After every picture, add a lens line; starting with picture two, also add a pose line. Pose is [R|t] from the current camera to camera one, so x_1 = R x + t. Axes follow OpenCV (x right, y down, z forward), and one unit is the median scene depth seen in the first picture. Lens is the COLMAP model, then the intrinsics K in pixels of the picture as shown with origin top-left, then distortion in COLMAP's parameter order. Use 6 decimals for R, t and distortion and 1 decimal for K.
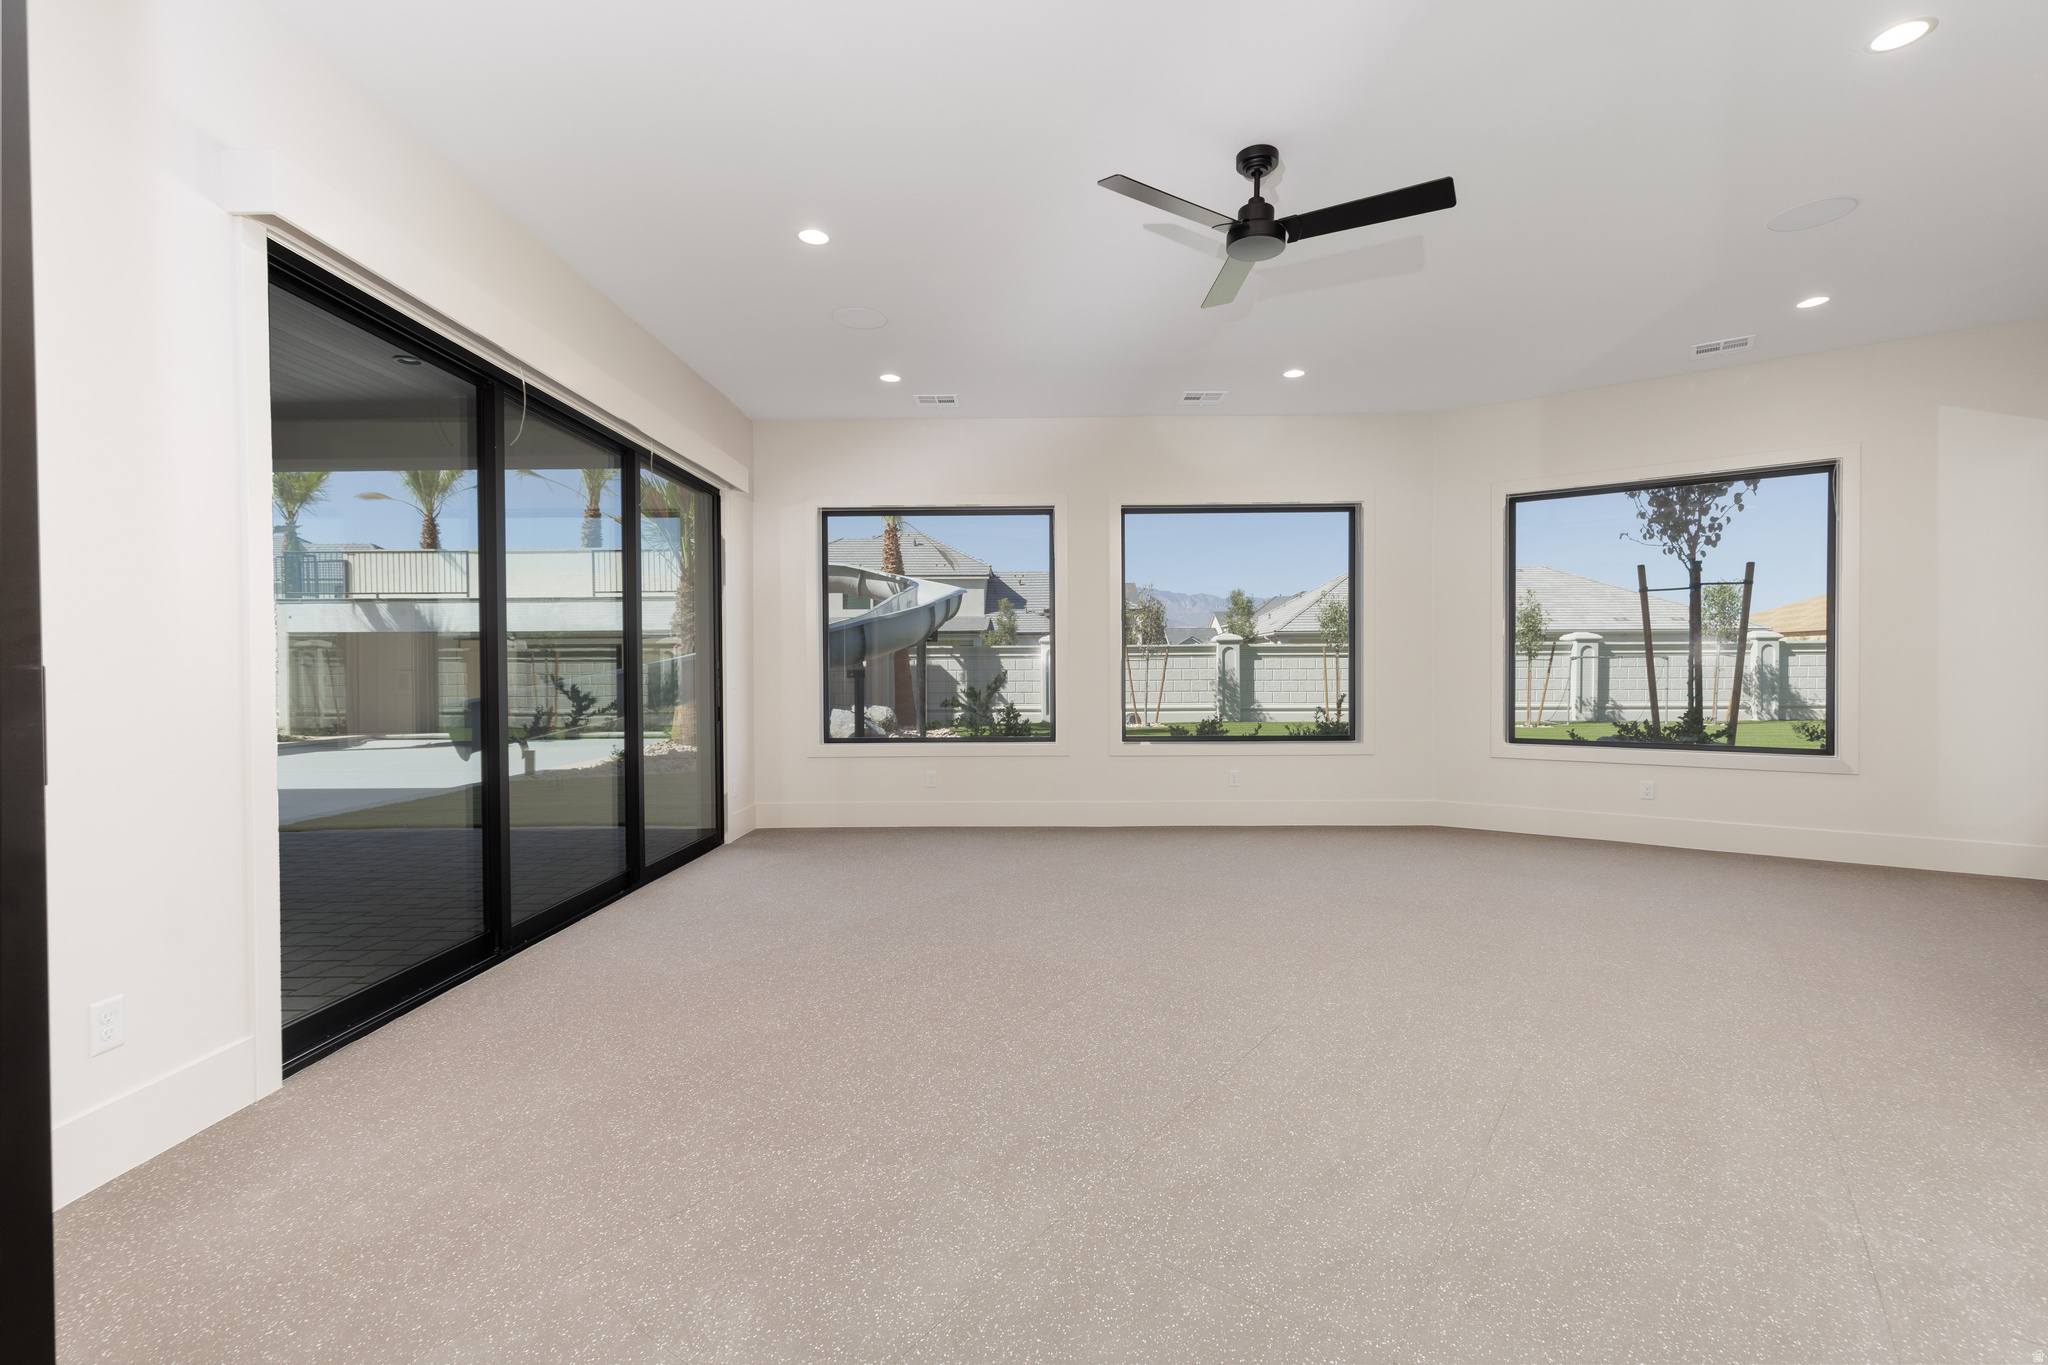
lens RADIAL K [[911.7, 0, 1039.2], [0, 911.7, 686.3], [0, 0, 1]] dist [0.001363, -0.000113]
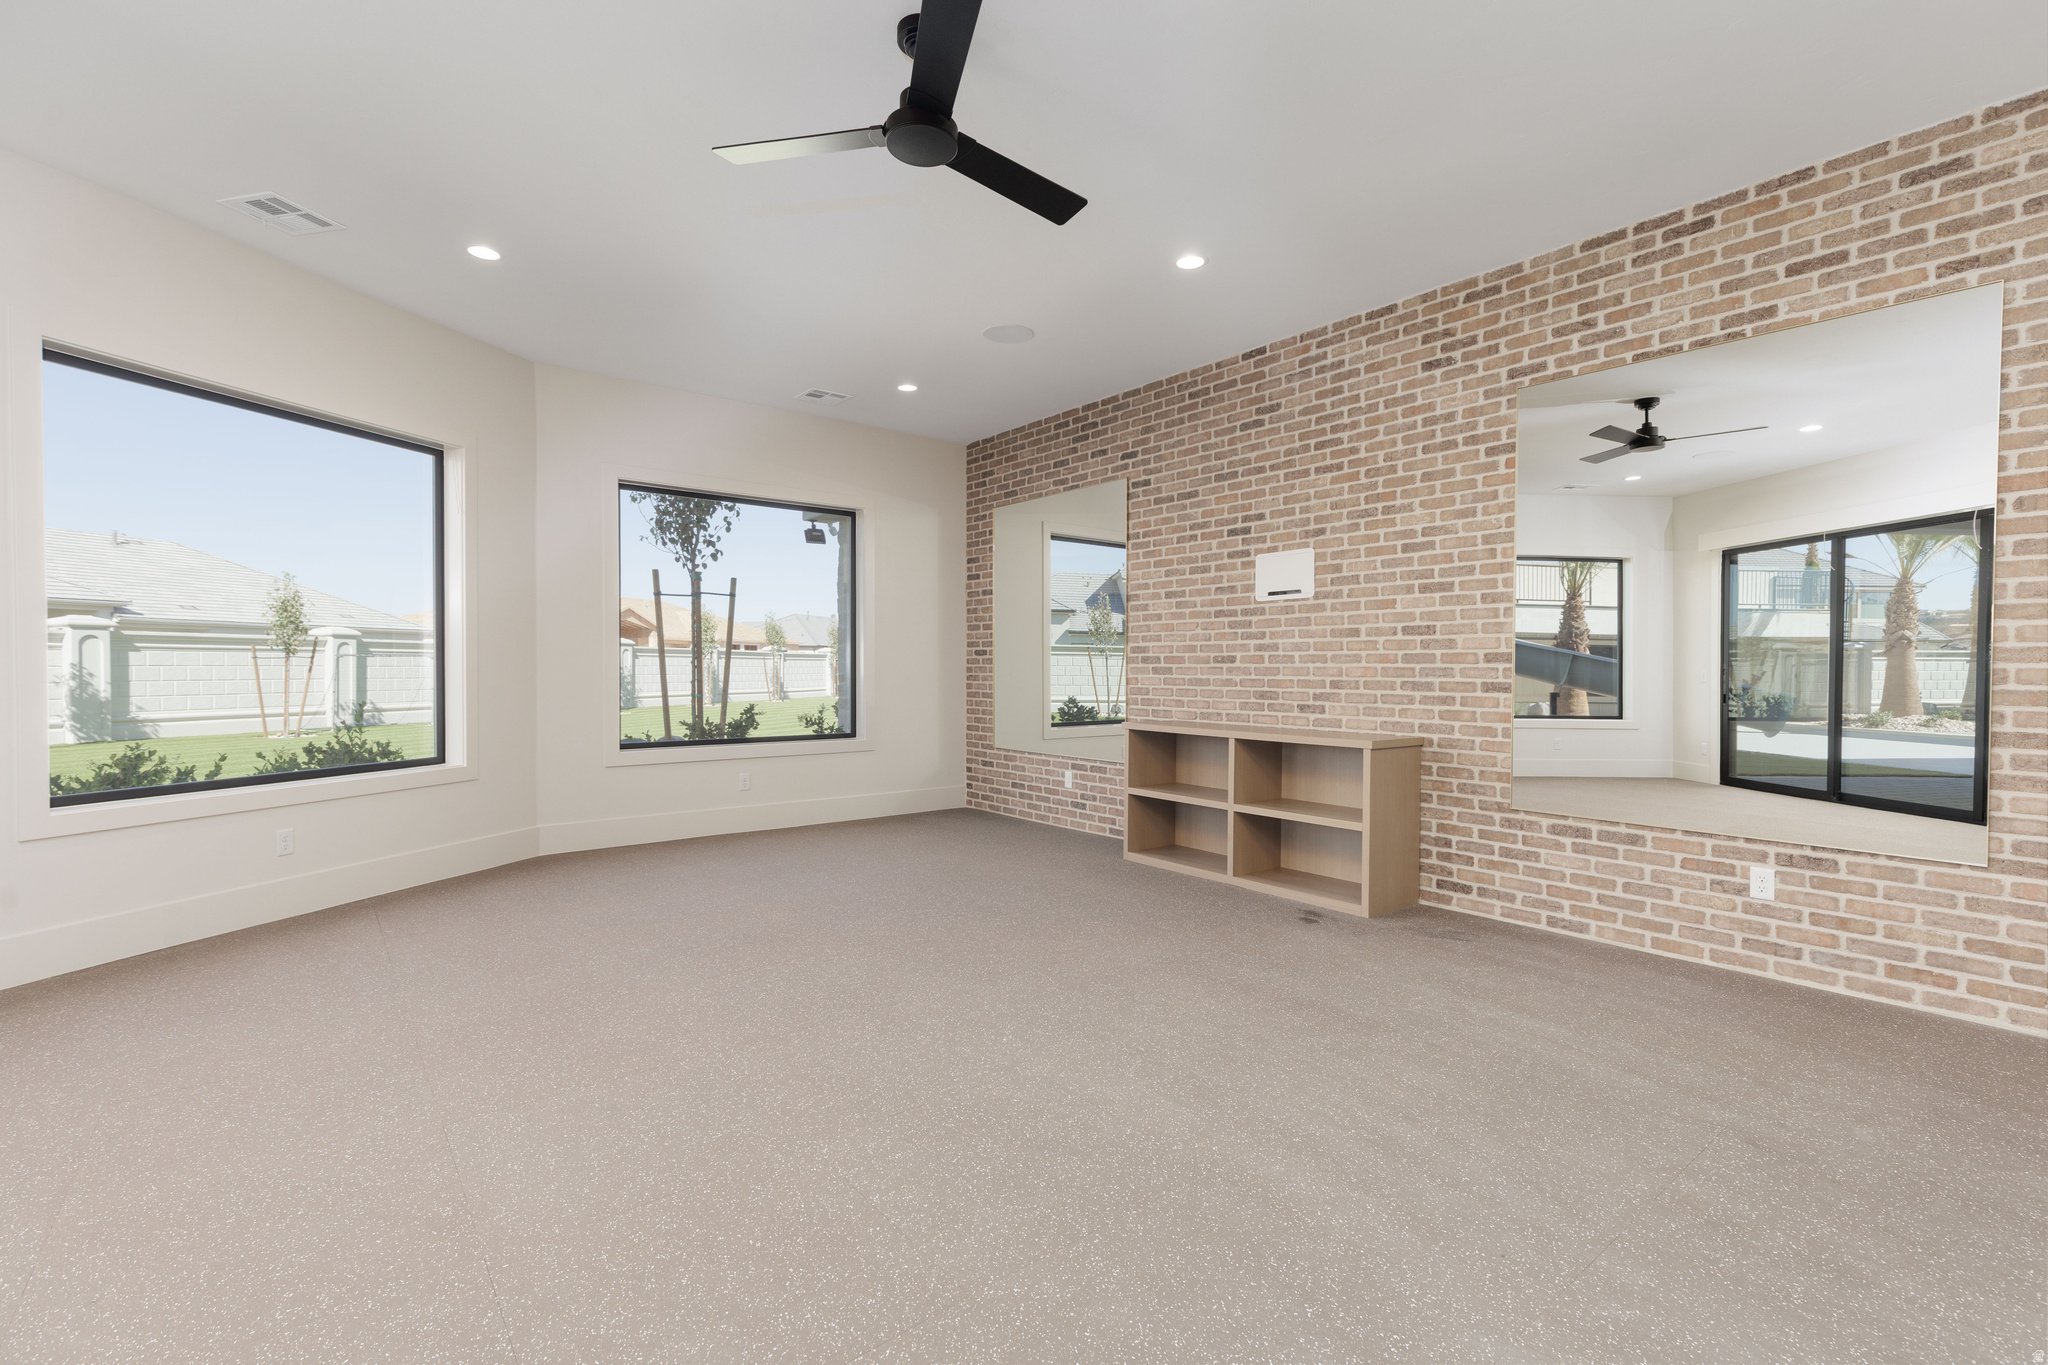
lens RADIAL K [[911.7, 0, 1039.2], [0, 911.7, 686.3], [0, 0, 1]] dist [0.001363, -0.000113]
pose [[0.276583, -0.014912, 0.960874, -0.226082], [0.014191, 0.999834, 0.011432, -0.005589], [-0.960885, 0.010474, 0.276749, 0.300392]]
